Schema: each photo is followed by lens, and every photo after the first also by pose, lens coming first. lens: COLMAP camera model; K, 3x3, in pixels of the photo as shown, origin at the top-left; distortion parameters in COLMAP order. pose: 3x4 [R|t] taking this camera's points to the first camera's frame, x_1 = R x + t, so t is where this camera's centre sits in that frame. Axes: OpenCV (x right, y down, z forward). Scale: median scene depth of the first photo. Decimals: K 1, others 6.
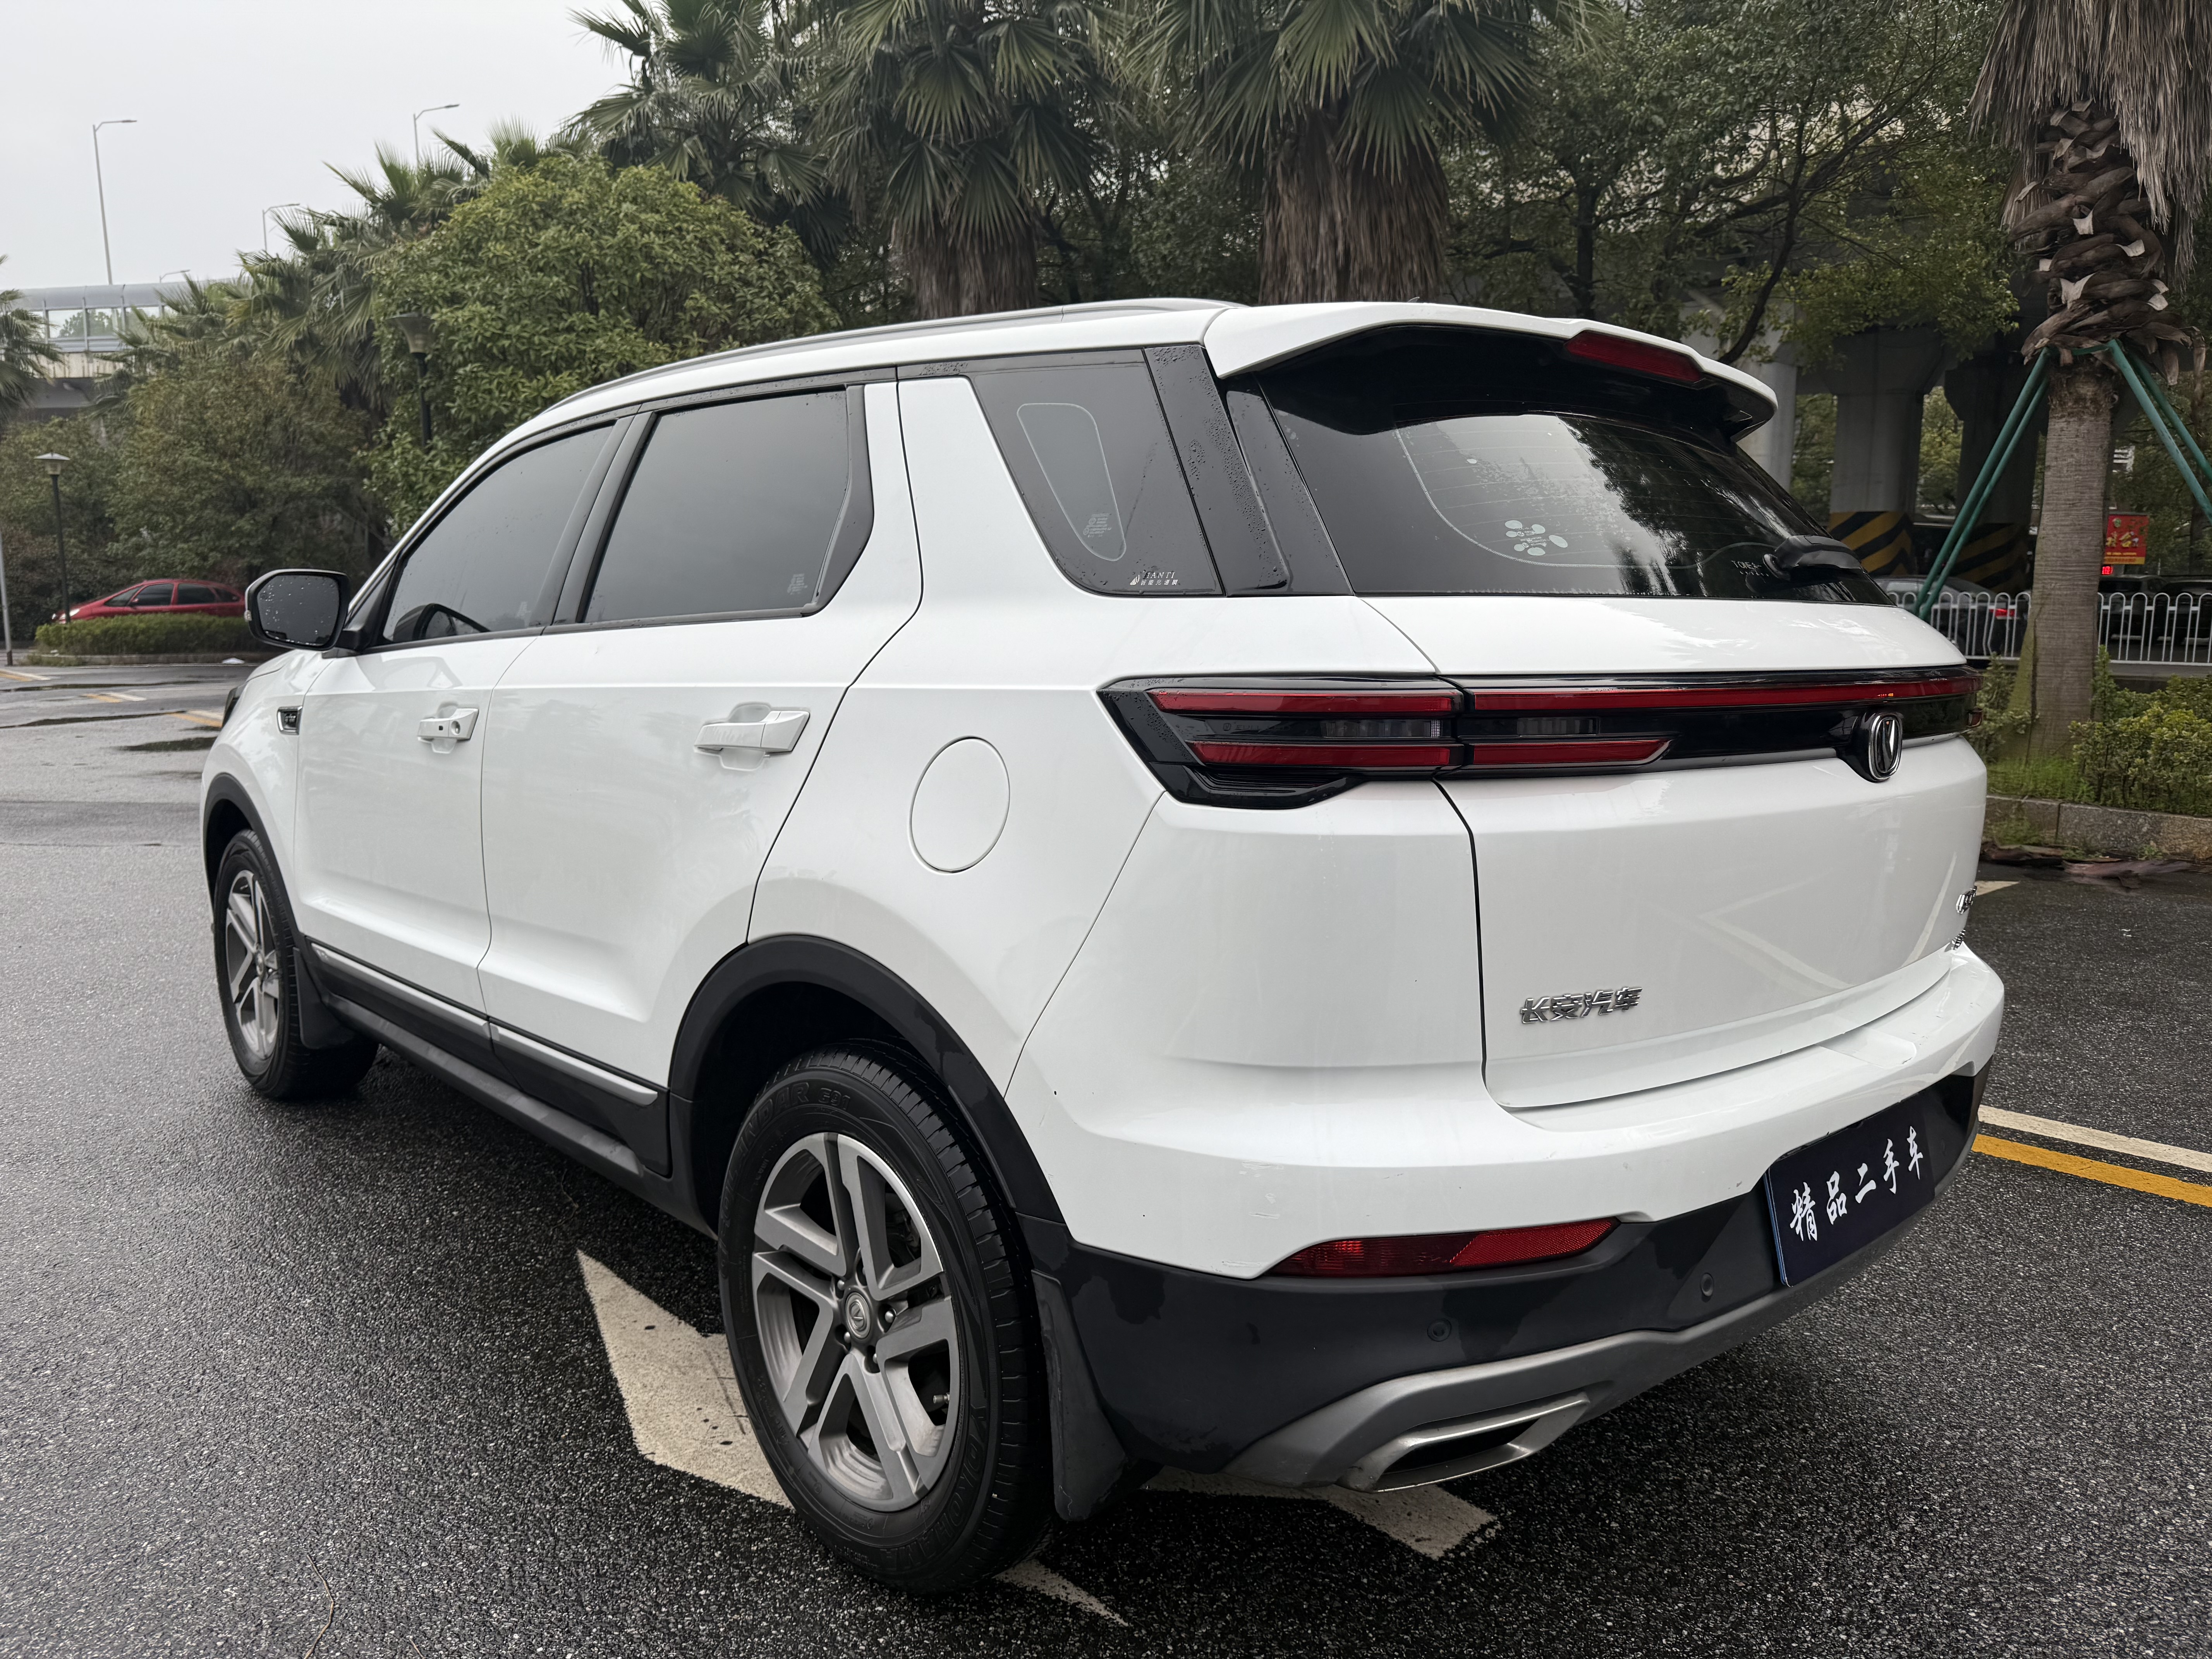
lens RADIAL K [[1593.3, 0, 1103.3], [0, 1593.3, 840.8], [0, 0, 1]] dist [0.040035, -0.073696]
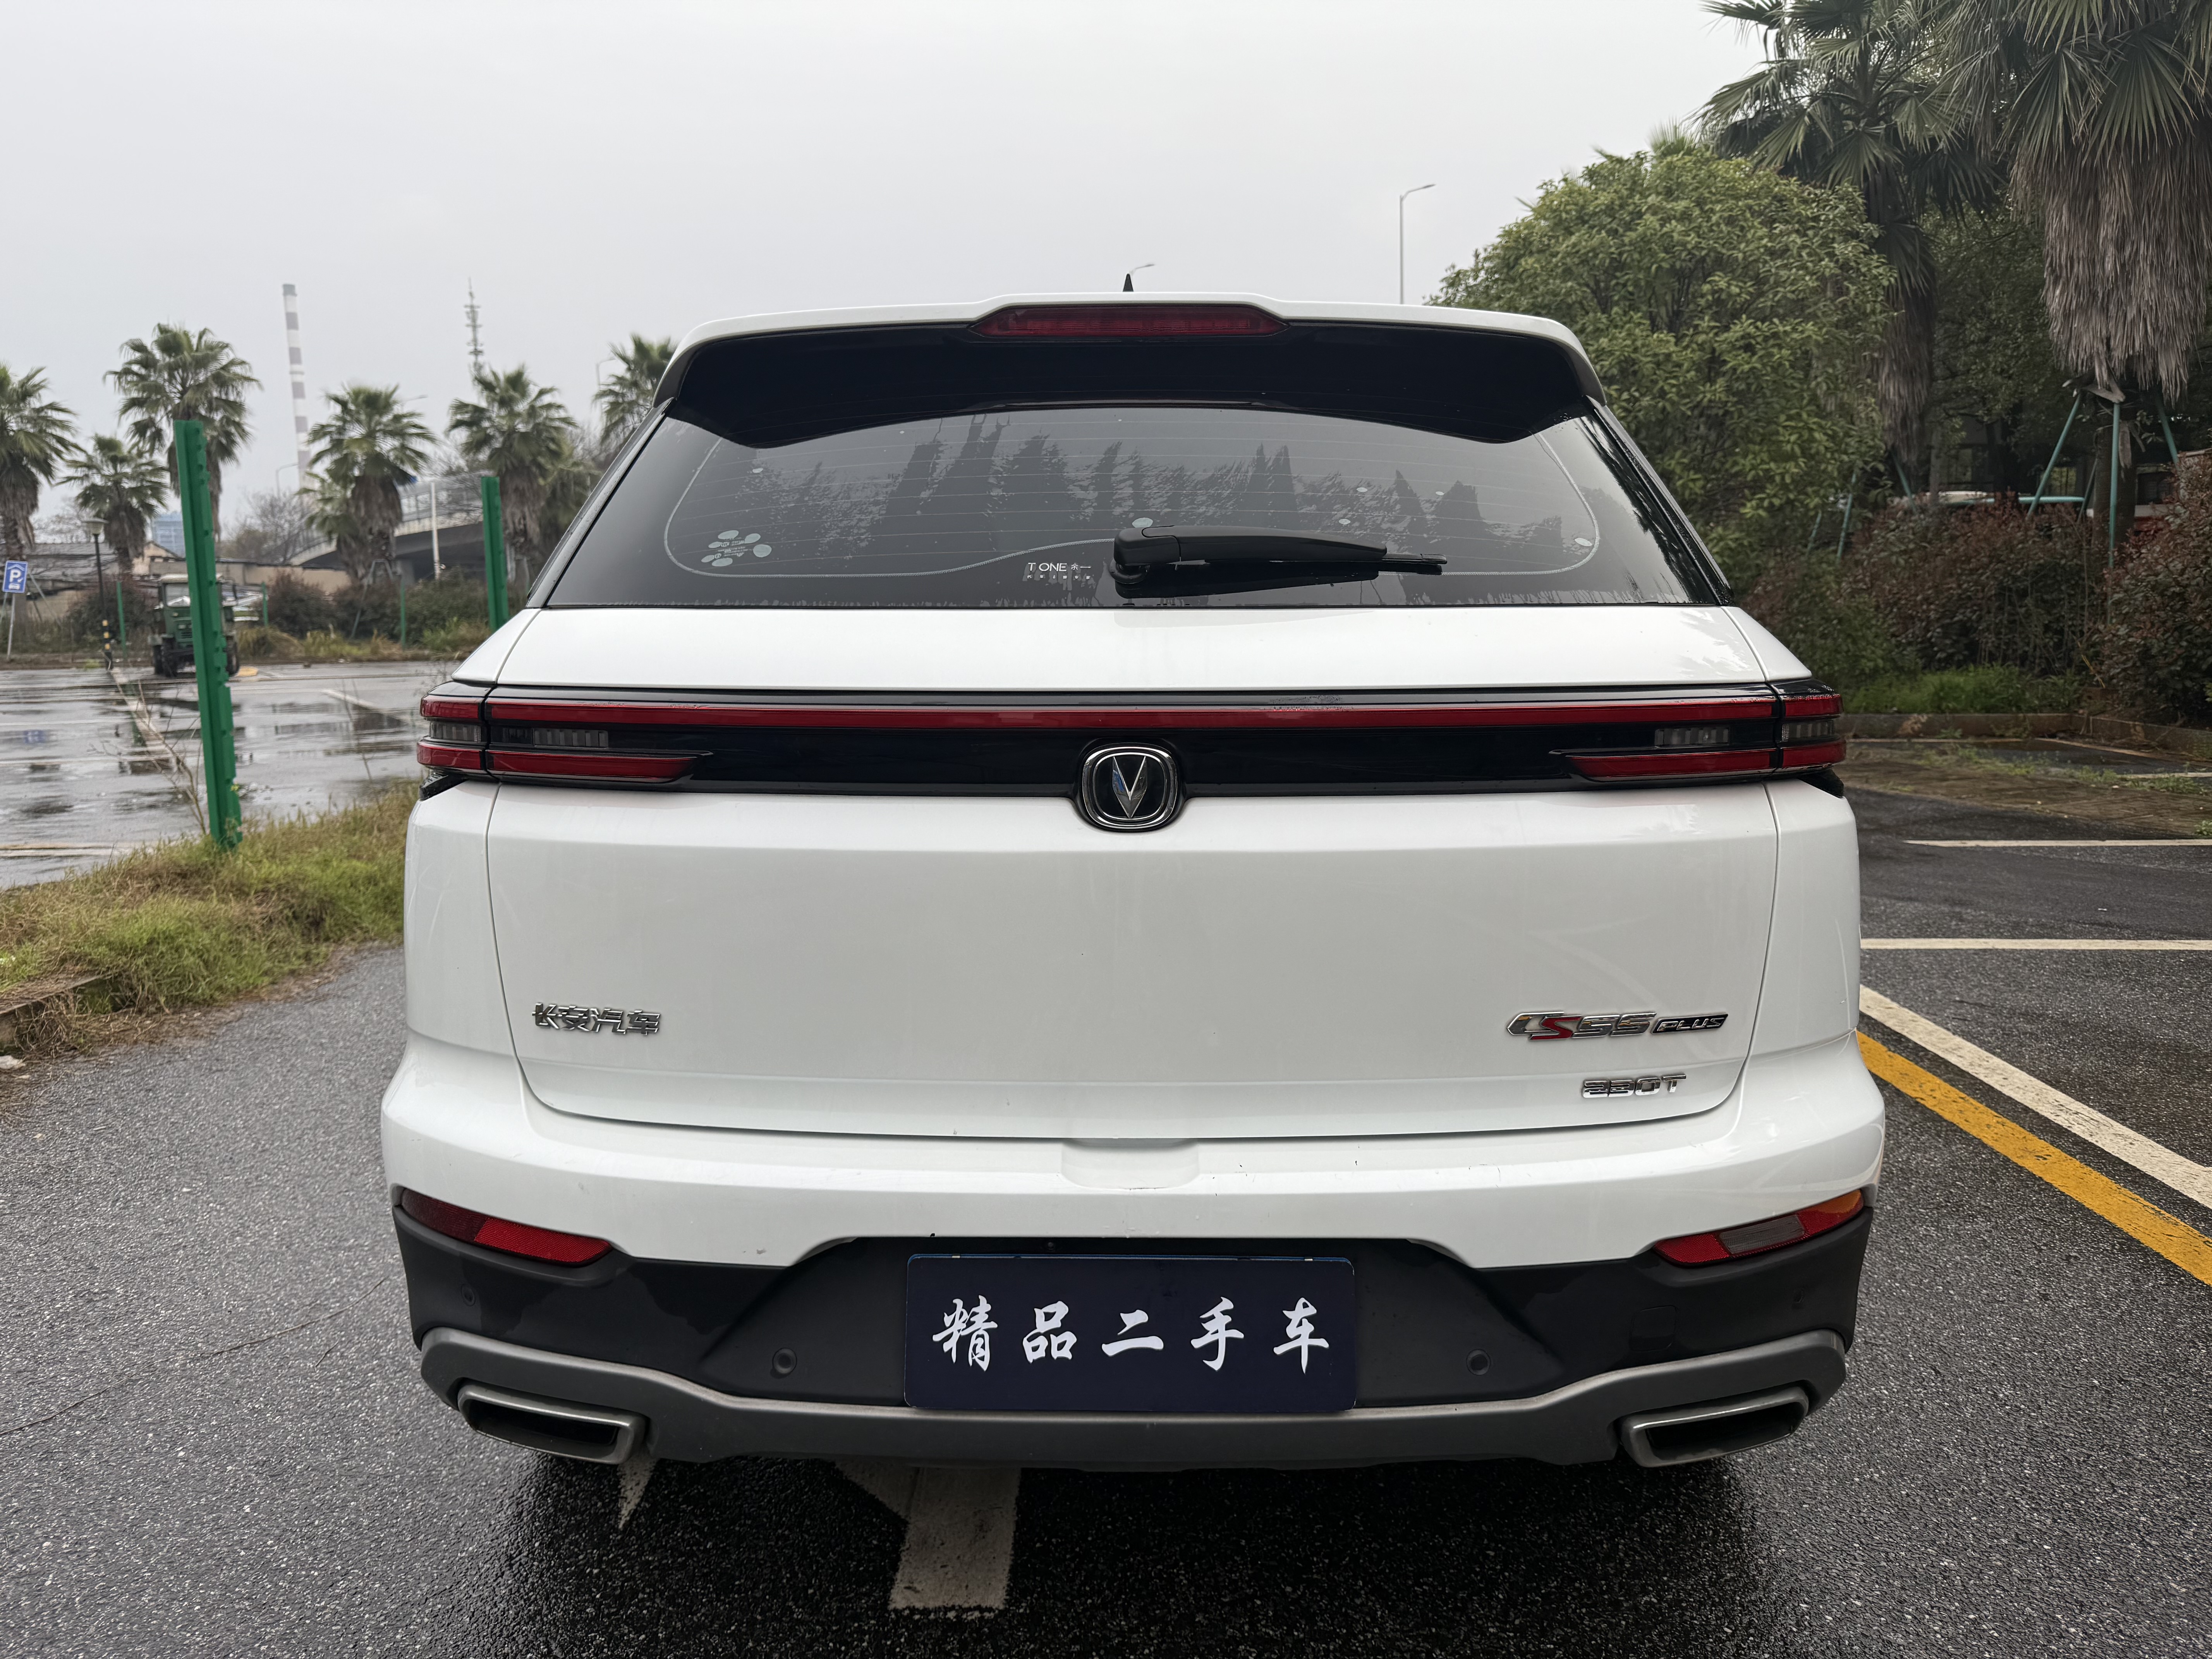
lens RADIAL K [[1552.5, 0, 1104.0], [0, 1552.5, 808.2], [0, 0, 1]] dist [0.075739, -0.060333]
pose [[0.732483, 0.082275, -0.675796, 0.149899], [-0.090118, 0.995653, 0.023538, -0.010146], [0.674794, 0.043661, 0.736713, 0.062054]]
